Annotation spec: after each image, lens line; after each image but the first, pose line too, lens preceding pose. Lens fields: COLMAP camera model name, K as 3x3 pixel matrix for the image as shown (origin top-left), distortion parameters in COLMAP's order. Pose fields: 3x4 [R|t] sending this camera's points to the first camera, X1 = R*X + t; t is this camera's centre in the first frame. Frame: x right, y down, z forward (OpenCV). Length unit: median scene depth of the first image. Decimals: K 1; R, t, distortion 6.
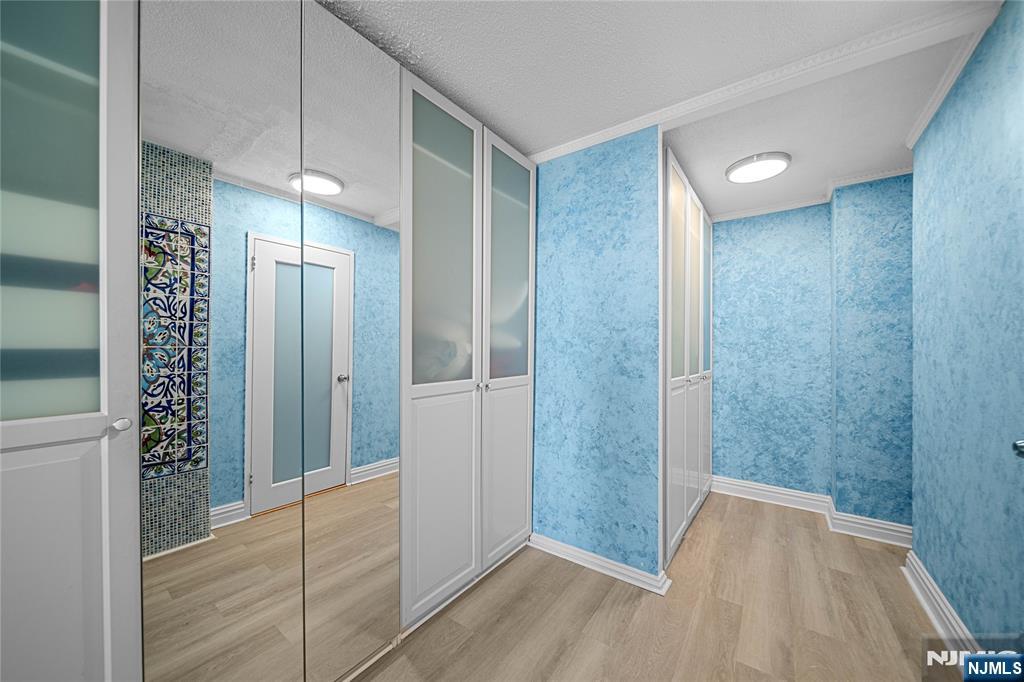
lens RADIAL K [[366.3, 0, 511.0], [0, 366.3, 347.1], [0, 0, 1]] dist [-0.001689, -0.001872]
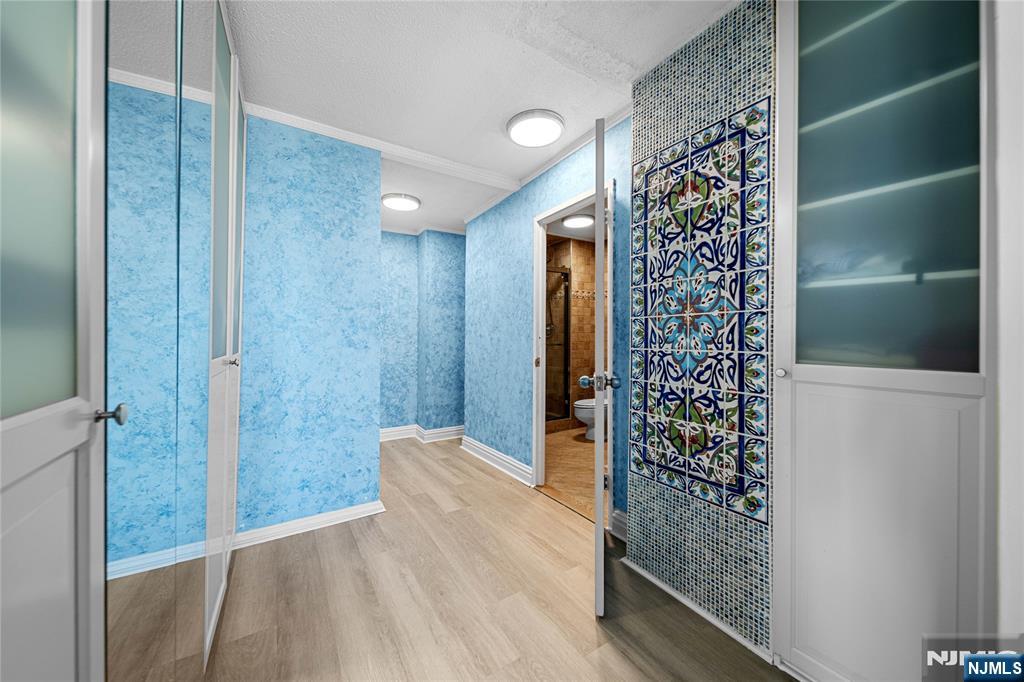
lens RADIAL K [[361.9, 0, 505.2], [0, 361.9, 339.2], [0, 0, 1]] dist [0.000905, 0.000004]
pose [[0.373722, -0.008579, 0.927501, -0.553067], [-0.003725, 0.999935, 0.010749, 0.034996], [-0.927533, -0.007472, 0.373666, 0.097006]]
